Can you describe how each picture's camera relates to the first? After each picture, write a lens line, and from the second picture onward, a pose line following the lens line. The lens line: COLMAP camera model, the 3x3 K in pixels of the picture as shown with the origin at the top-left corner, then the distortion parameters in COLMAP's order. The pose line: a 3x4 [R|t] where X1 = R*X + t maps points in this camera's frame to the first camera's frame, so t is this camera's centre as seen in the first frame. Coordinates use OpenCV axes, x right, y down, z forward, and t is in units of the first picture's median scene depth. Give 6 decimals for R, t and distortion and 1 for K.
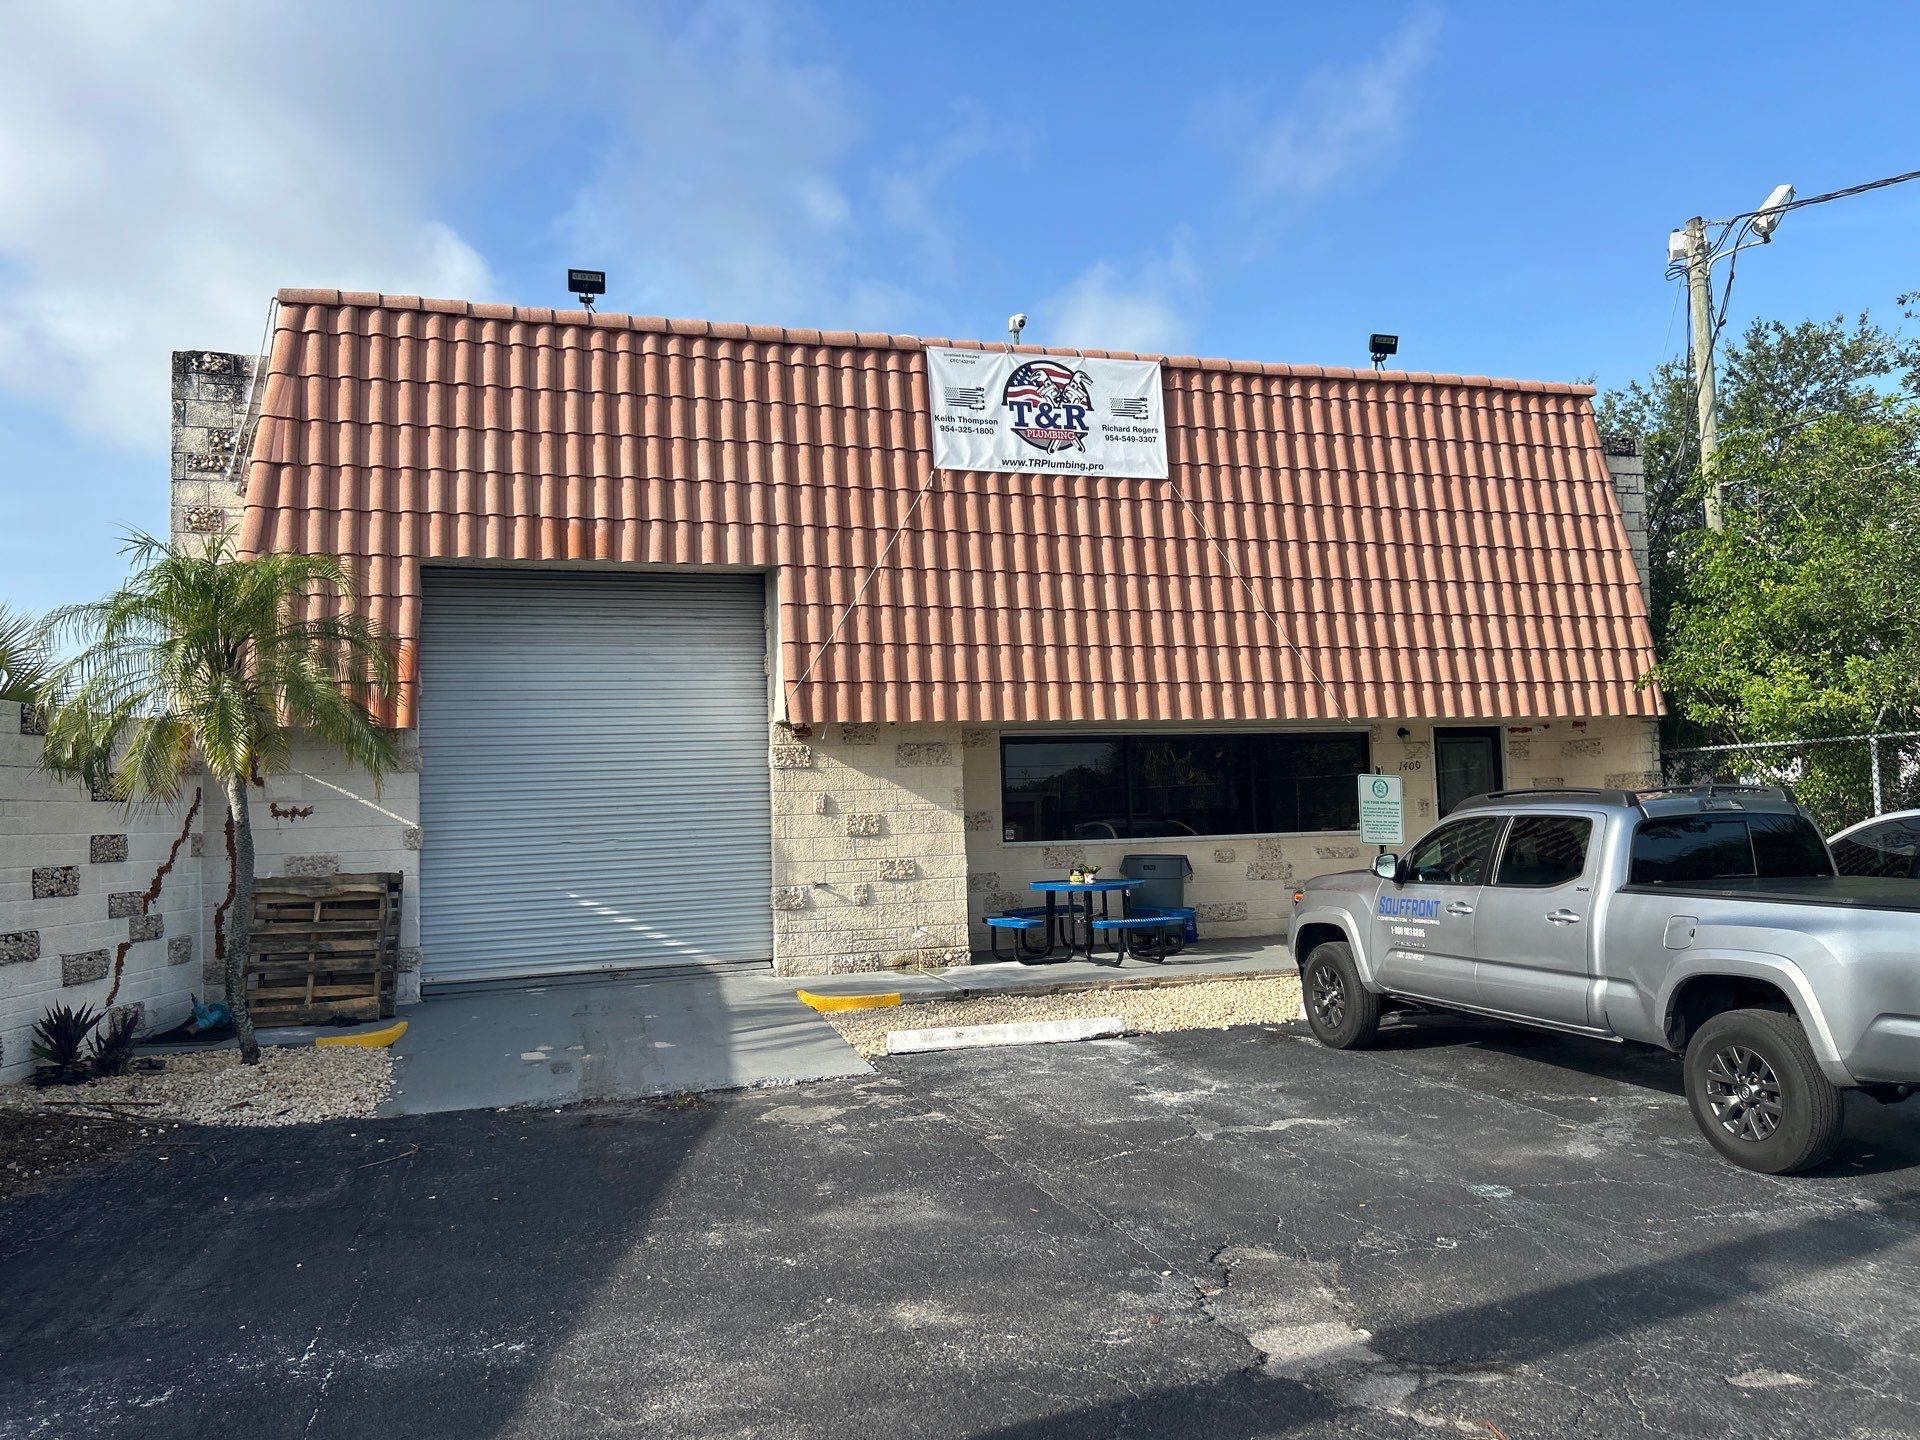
lens RADIAL K [[1402.9, 0, 967.1], [0, 1402.9, 729.5], [0, 0, 1]] dist [0.103108, -0.190371]
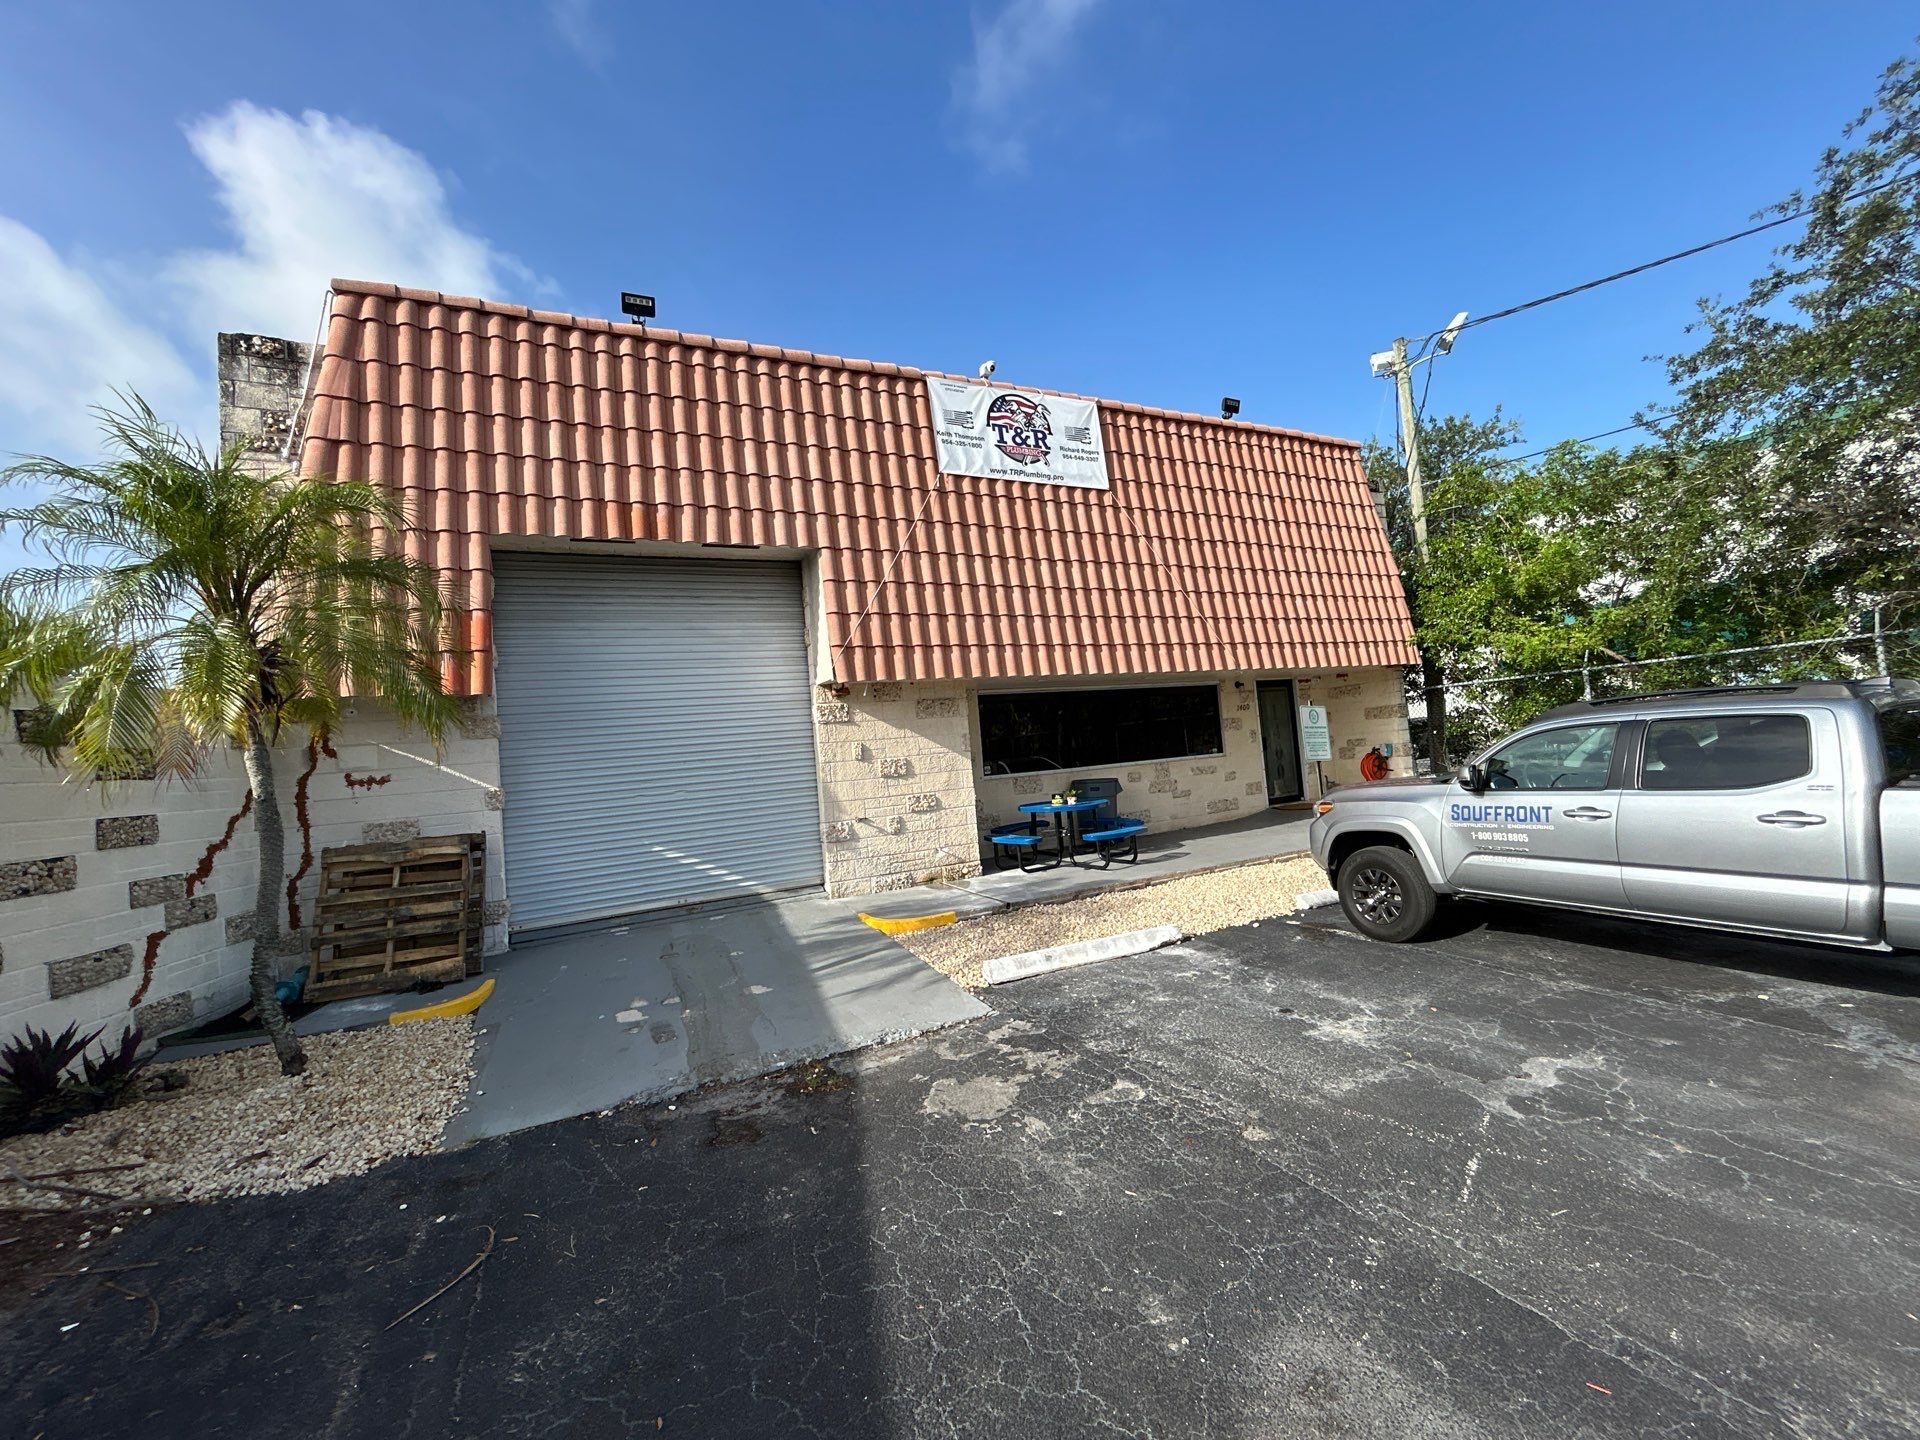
lens RADIAL K [[770.1, 0, 956.3], [0, 770.1, 716.8], [0, 0, 1]] dist [-0.002229, -0.000273]
pose [[0.987867, -0.041565, 0.149633, -0.122241], [0.041023, 0.999136, 0.006711, 0.023152], [-0.149783, -0.000491, 0.988719, 0.350604]]
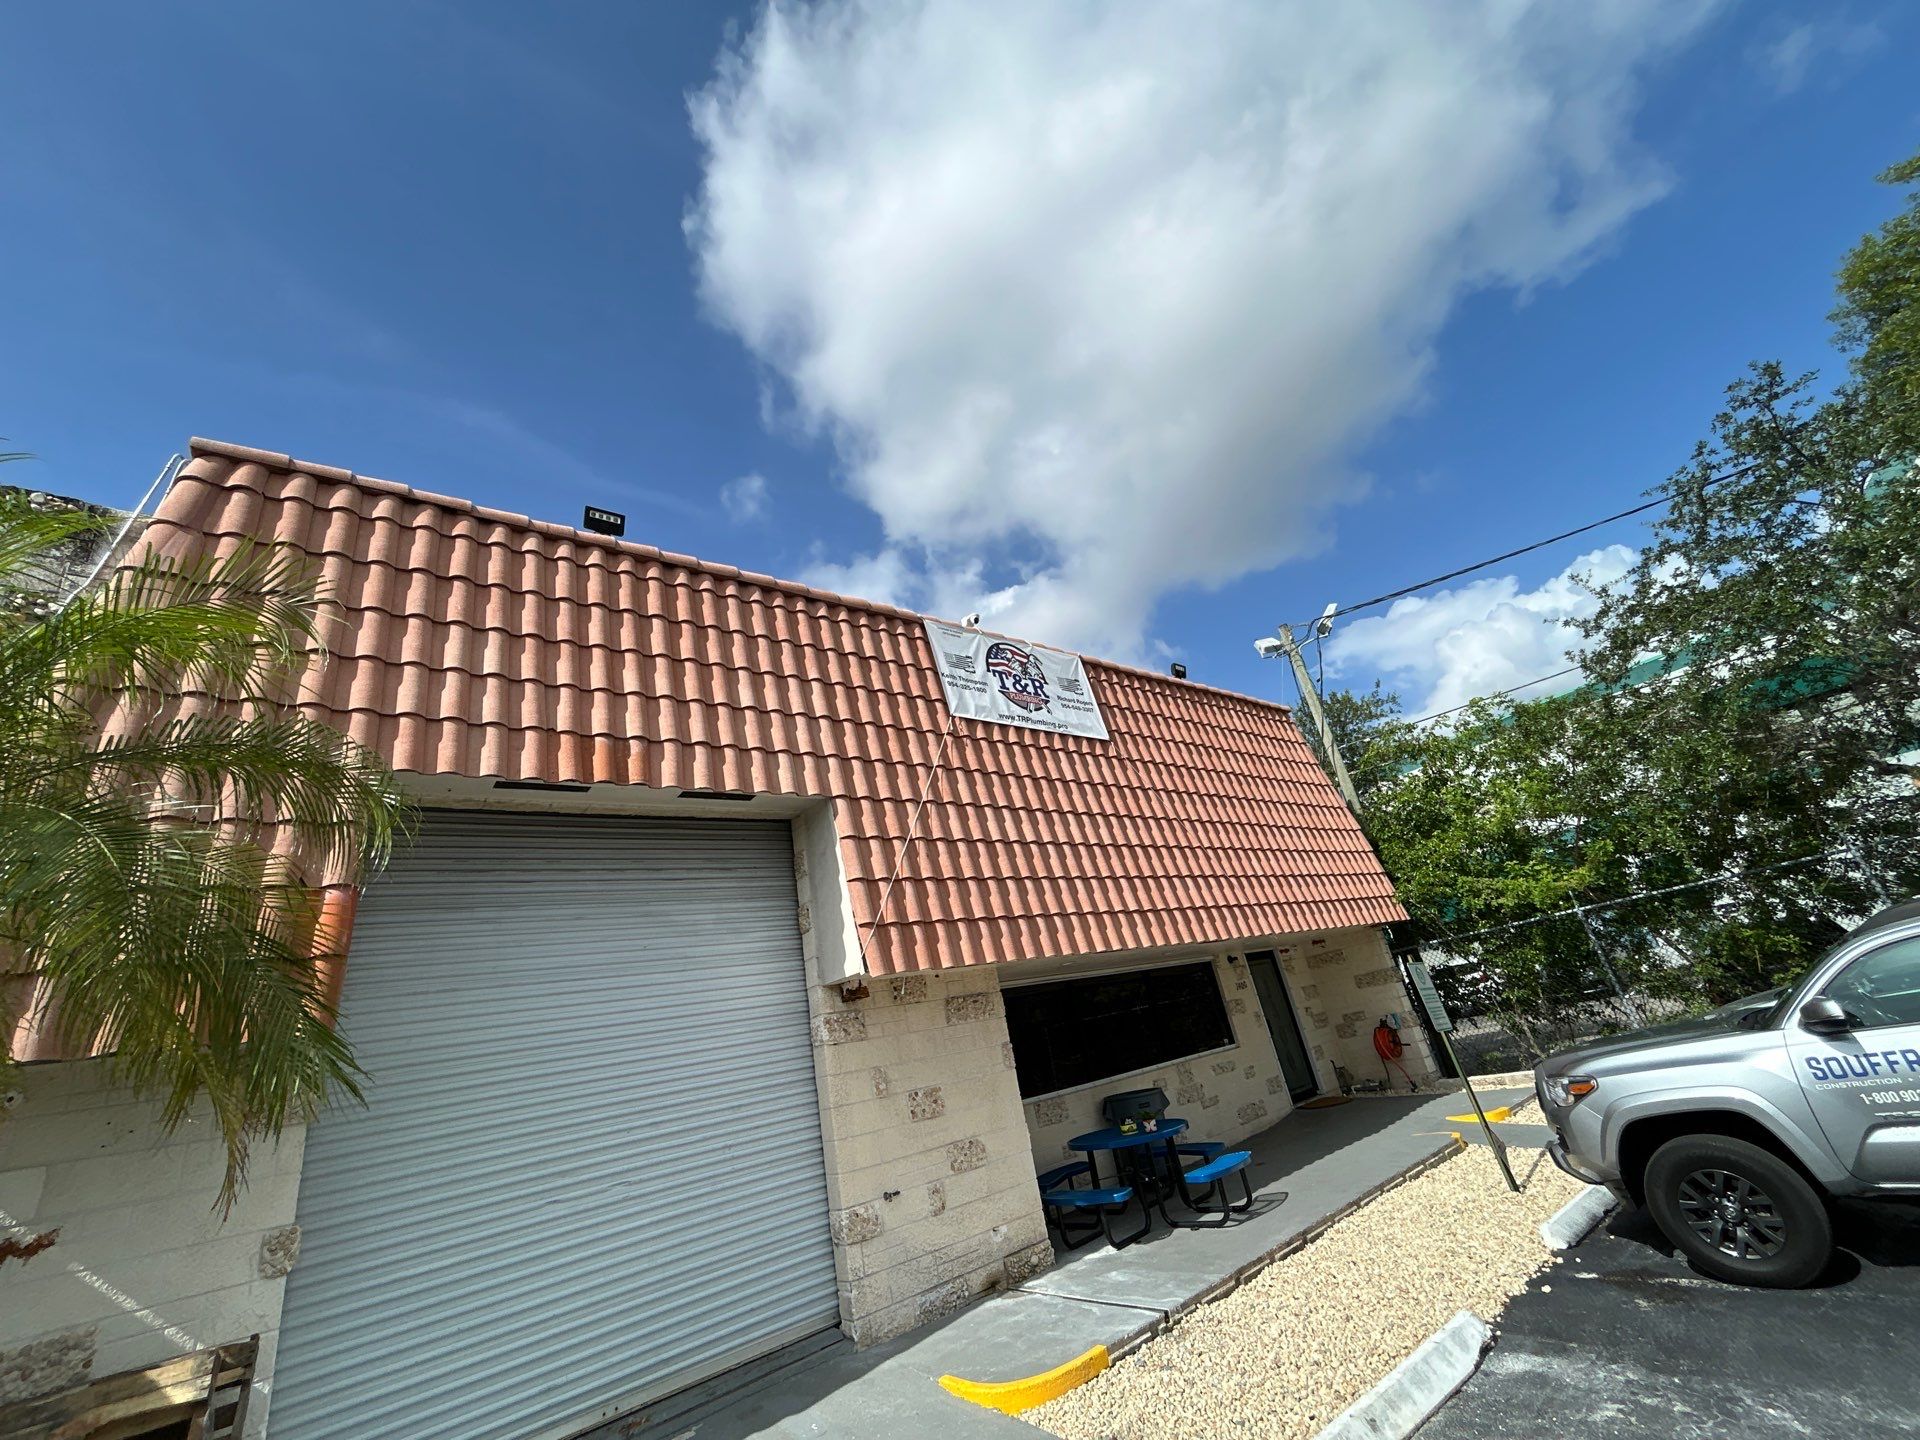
lens RADIAL K [[770.1, 0, 956.3], [0, 770.1, 716.8], [0, 0, 1]] dist [-0.002229, -0.000273]
pose [[0.926329, 0.015628, 0.376392, -0.244673], [0.130224, 0.924259, -0.358868, 0.022546], [-0.353493, 0.381445, 0.854133, 0.529287]]
